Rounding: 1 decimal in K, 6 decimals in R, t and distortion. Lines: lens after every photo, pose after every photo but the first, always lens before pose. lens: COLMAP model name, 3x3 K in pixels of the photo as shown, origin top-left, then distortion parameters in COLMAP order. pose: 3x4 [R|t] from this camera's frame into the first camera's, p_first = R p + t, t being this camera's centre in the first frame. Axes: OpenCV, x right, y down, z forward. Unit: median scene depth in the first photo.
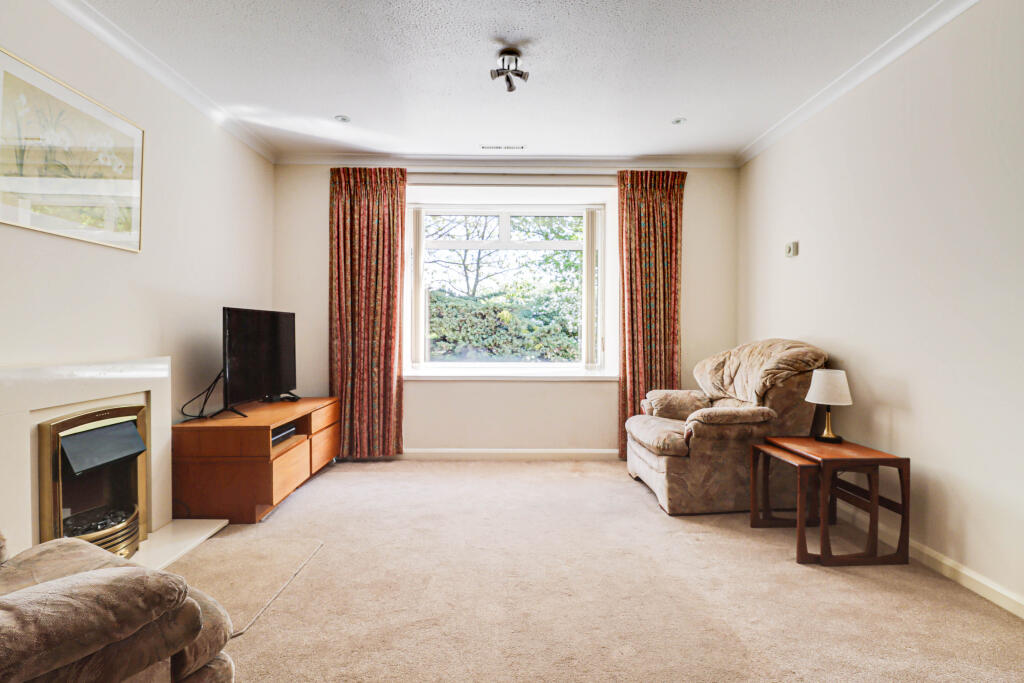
lens RADIAL K [[519.5, 0, 513.4], [0, 519.5, 333.1], [0, 0, 1]] dist [-0.000259, -0.001607]
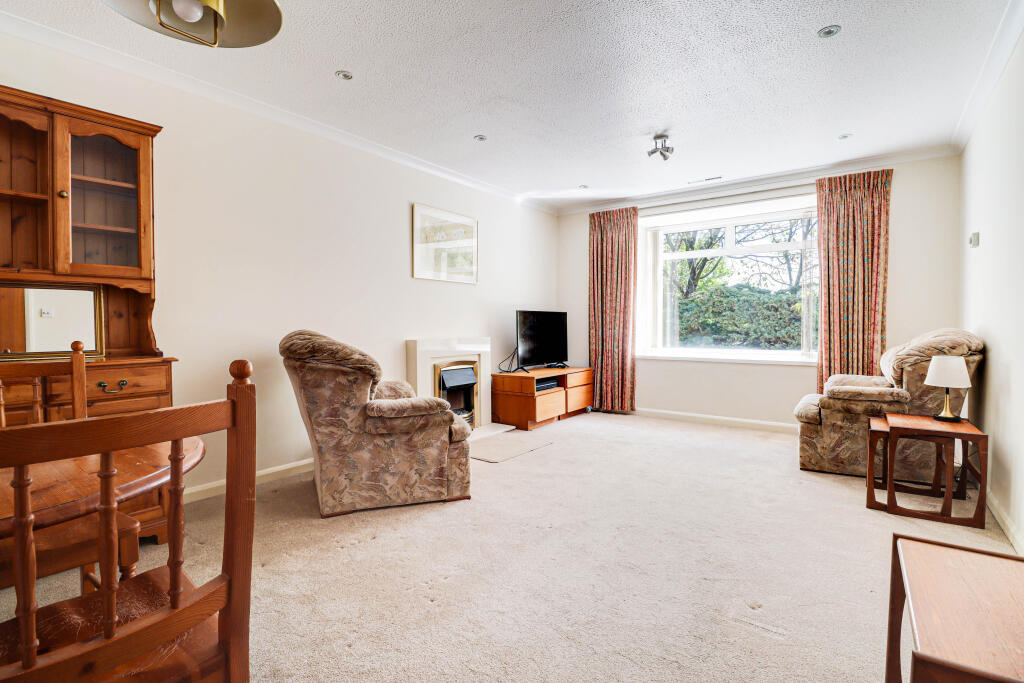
lens RADIAL K [[498.4, 0, 513.6], [0, 498.4, 340.6], [0, 0, 1]] dist [-0.003090, -0.002195]
pose [[0.790027, 0.014990, -0.612889, 0.357690], [0.002143, 0.999627, 0.027212, 0.005431], [0.613068, -0.022812, 0.789701, -0.266916]]
